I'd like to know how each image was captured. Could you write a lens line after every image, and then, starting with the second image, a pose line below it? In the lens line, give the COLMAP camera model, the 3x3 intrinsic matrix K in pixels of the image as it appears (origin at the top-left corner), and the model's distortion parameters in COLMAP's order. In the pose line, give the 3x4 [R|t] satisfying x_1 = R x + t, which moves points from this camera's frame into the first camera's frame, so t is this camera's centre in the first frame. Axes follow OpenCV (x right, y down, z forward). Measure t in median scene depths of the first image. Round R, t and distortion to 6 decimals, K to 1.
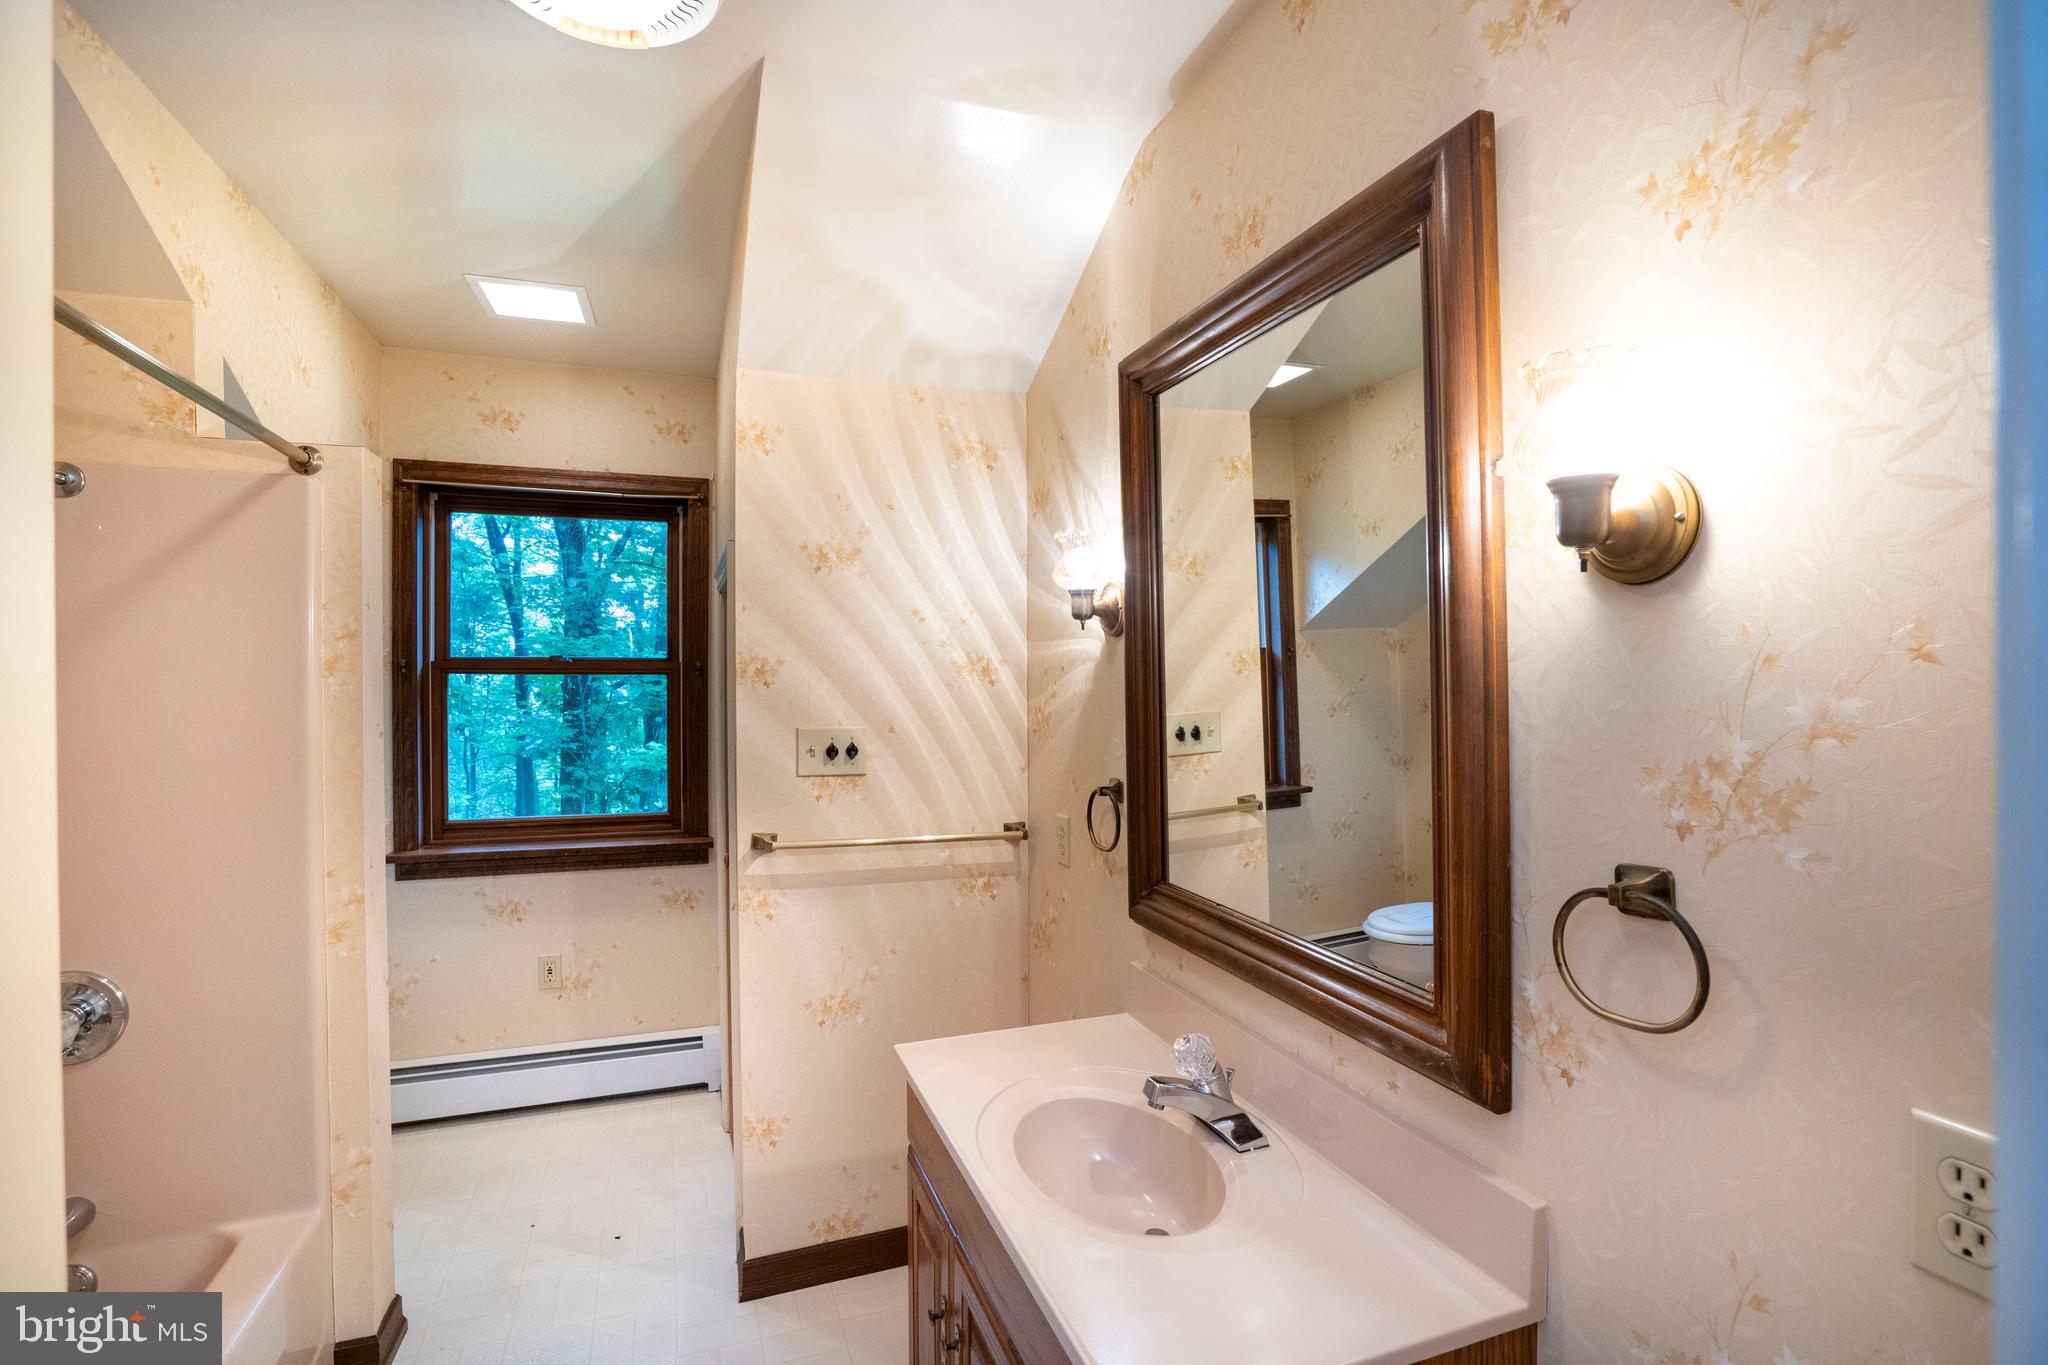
lens RADIAL K [[998.2, 0, 1018.6], [0, 998.2, 686.8], [0, 0, 1]] dist [0.000436, 0.000049]
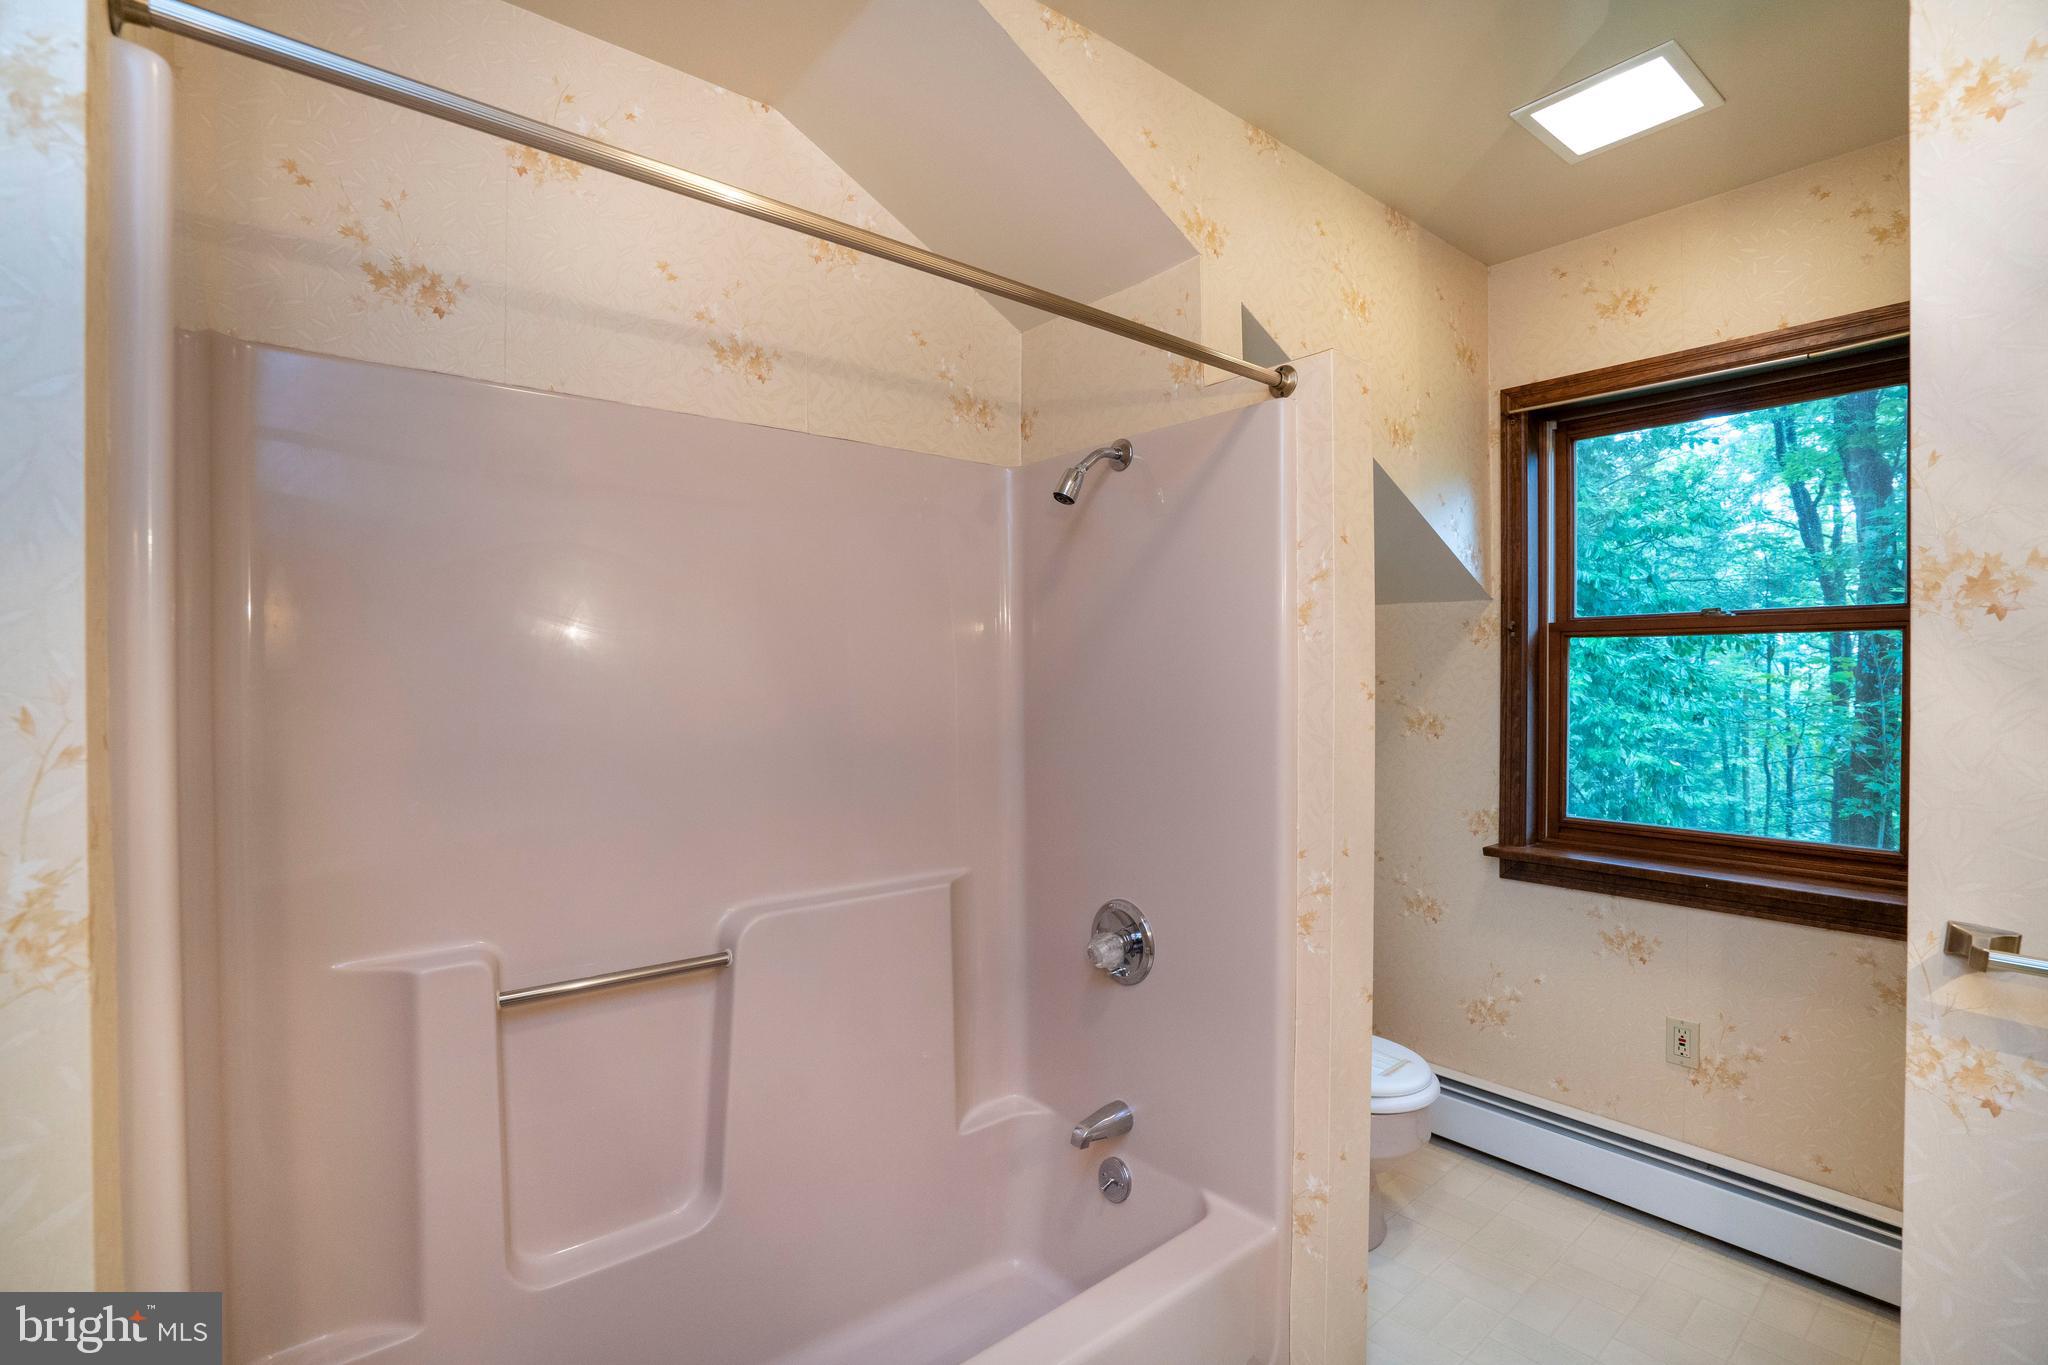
lens RADIAL K [[943.2, 0, 1003.8], [0, 943.2, 691.8], [0, 0, 1]] dist [-0.041711, 0.005134]
pose [[0.330850, 0.013927, -0.943581, -0.005358], [-0.006240, 0.999902, 0.012570, 0.025447], [0.943663, 0.001729, 0.330904, 0.325054]]
